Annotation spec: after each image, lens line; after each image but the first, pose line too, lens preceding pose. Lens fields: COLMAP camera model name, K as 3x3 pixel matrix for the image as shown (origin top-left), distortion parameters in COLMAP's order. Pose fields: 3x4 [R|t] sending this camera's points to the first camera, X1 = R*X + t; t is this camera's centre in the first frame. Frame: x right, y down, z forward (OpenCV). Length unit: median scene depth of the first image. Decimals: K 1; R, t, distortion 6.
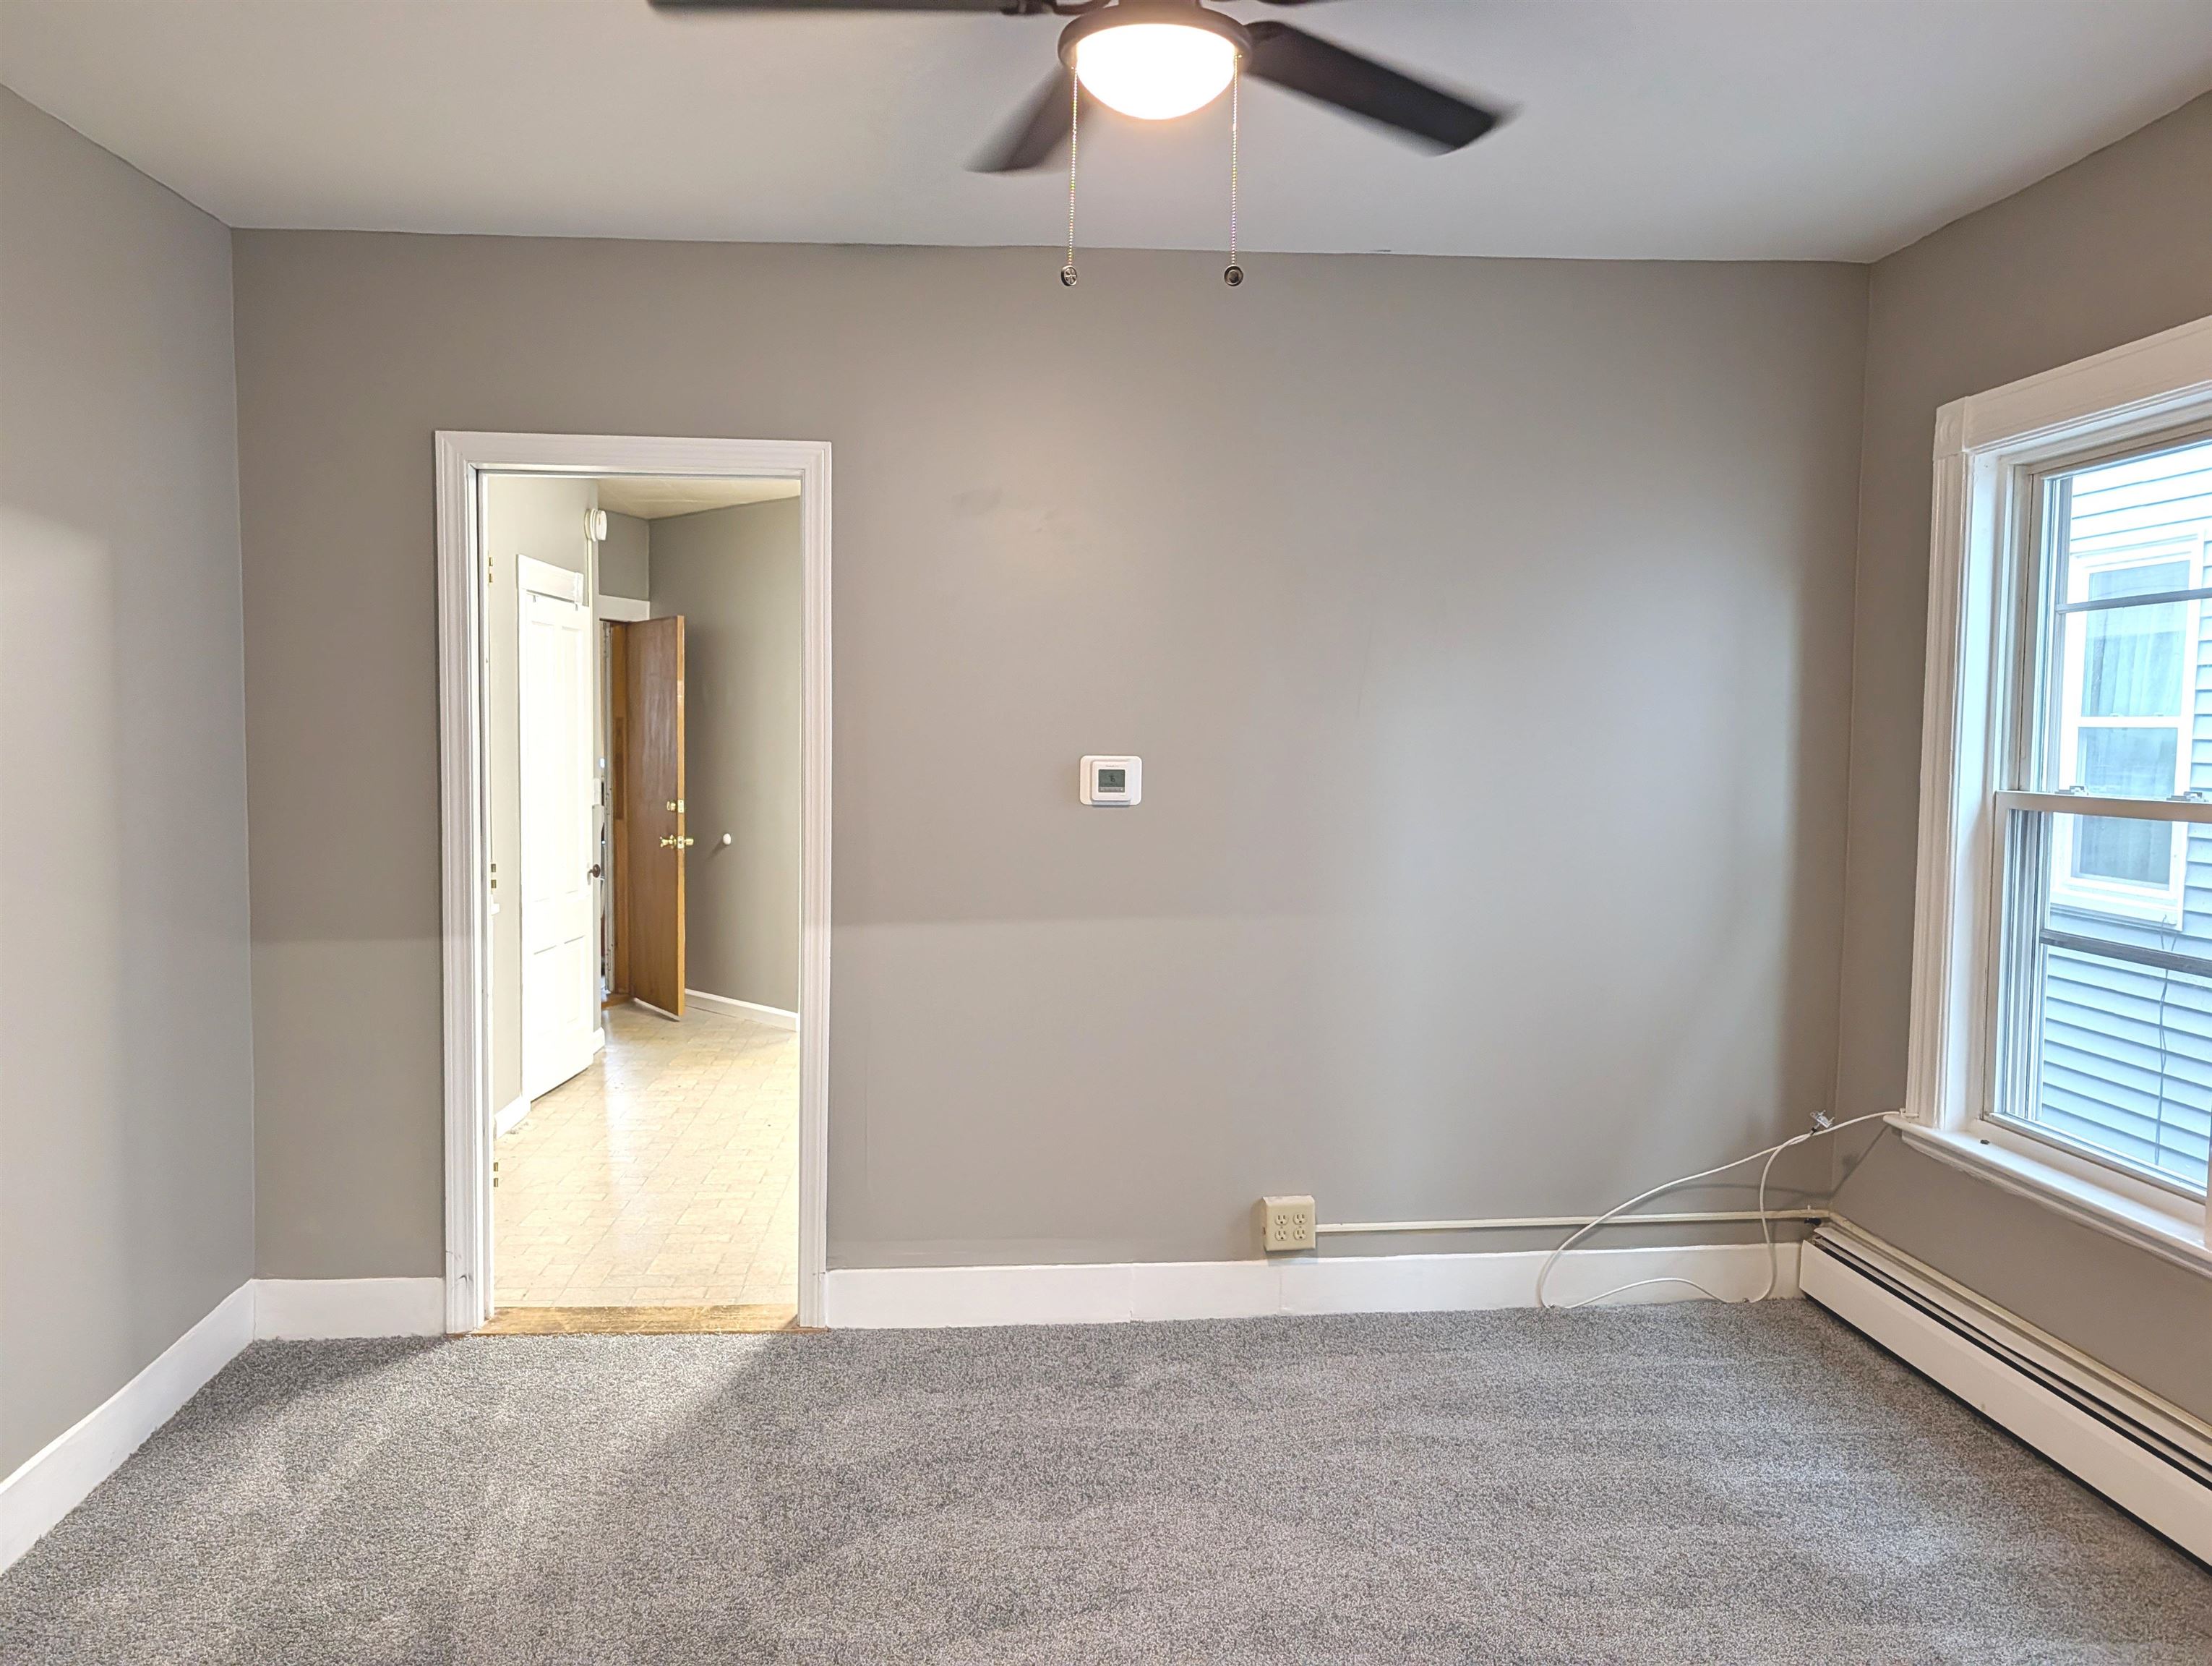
lens RADIAL K [[1552.5, 0, 1106.0], [0, 1552.5, 833.0], [0, 0, 1]] dist [0.002485, 0.004113]
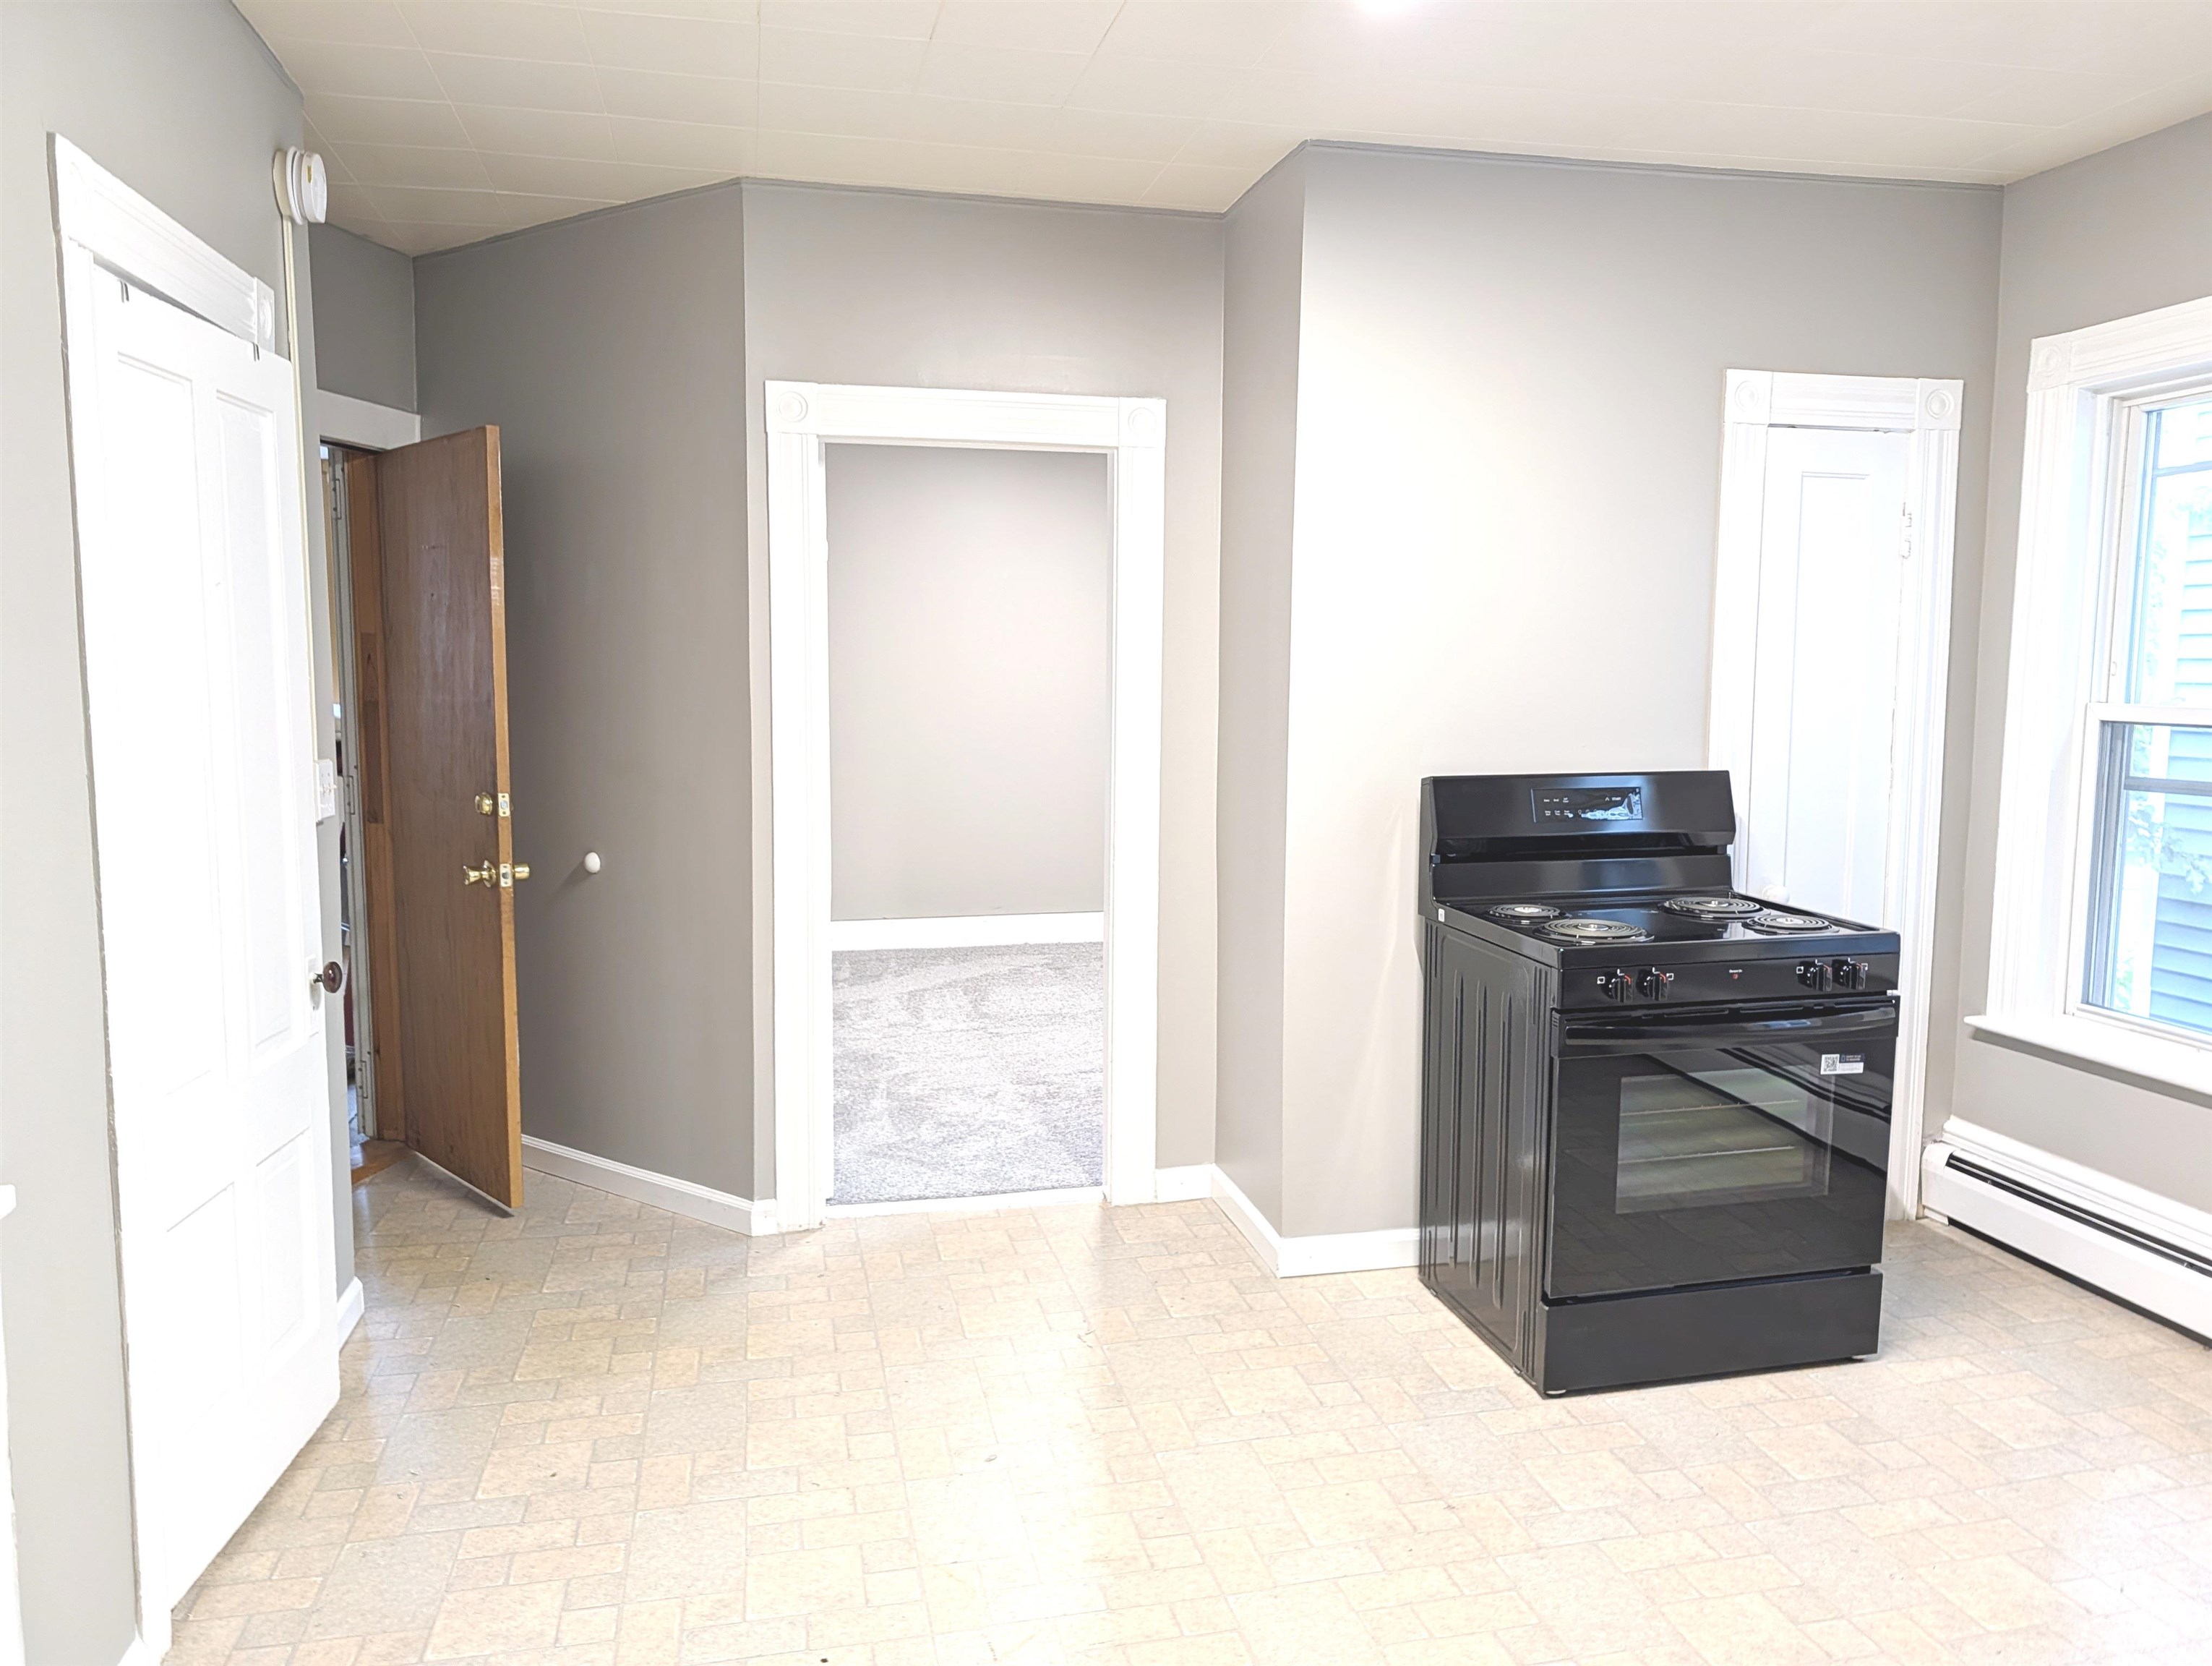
lens RADIAL K [[1552.5, 0, 1106.0], [0, 1552.5, 833.0], [0, 0, 1]] dist [0.002485, 0.004113]
pose [[0.989351, -0.021645, 0.143928, -0.150293], [0.014753, 0.998700, 0.048783, -0.029615], [-0.144797, -0.046140, 0.988385, 0.462213]]
